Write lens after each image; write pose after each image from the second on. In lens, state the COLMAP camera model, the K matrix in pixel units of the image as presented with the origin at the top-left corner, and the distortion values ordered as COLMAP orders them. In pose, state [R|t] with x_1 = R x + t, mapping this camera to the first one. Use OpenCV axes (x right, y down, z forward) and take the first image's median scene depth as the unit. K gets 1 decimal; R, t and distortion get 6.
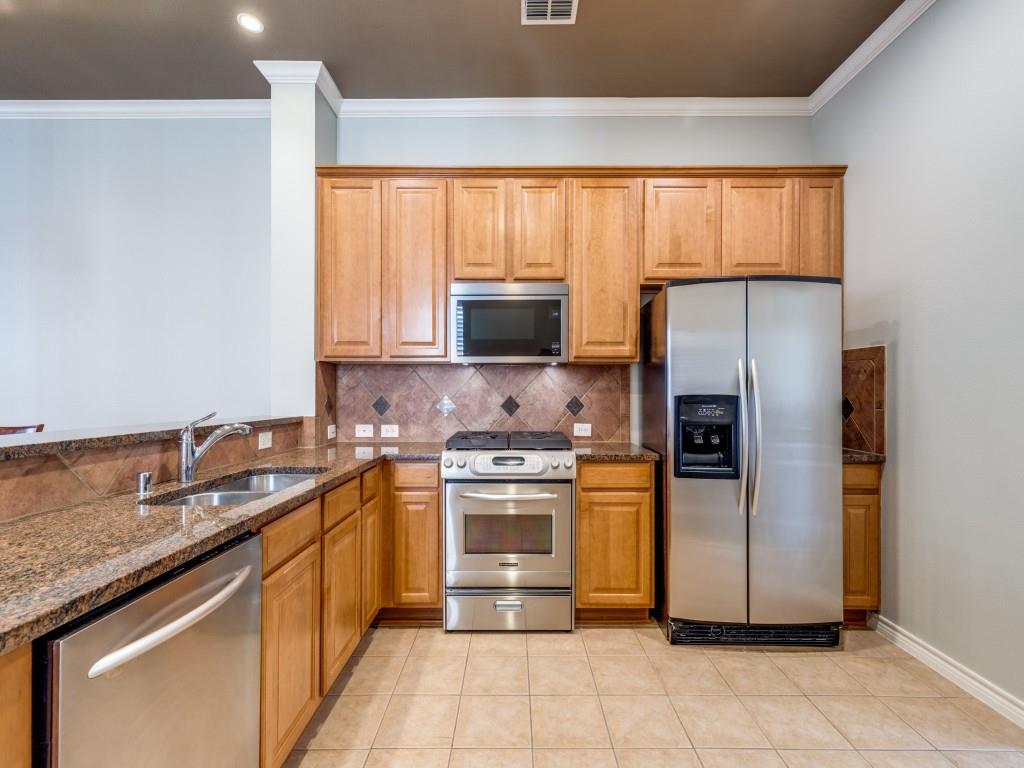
lens RADIAL K [[469.2, 0, 512.9], [0, 469.2, 387.9], [0, 0, 1]] dist [0.002994, -0.000569]
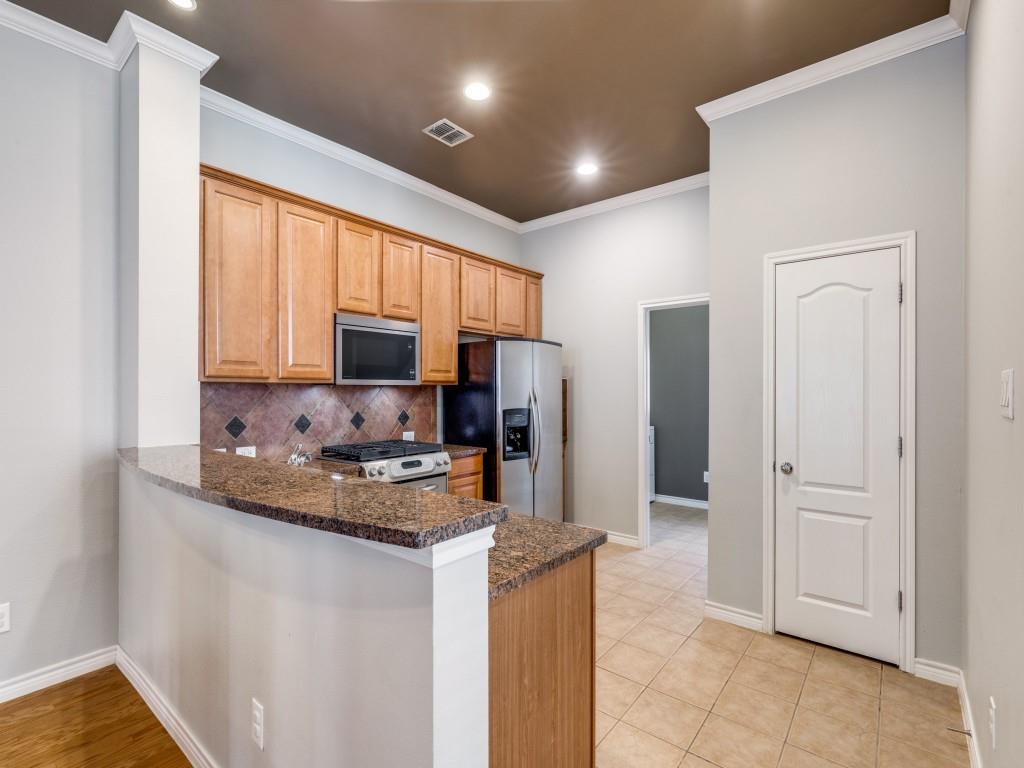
lens RADIAL K [[469.2, 0, 518.3], [0, 469.2, 387.8], [0, 0, 1]] dist [0.002994, -0.000569]
pose [[0.630694, 0.004665, 0.776018, -0.711589], [-0.003804, 0.999989, -0.002920, -0.043788], [-0.776022, -0.001111, 0.630705, -0.030662]]
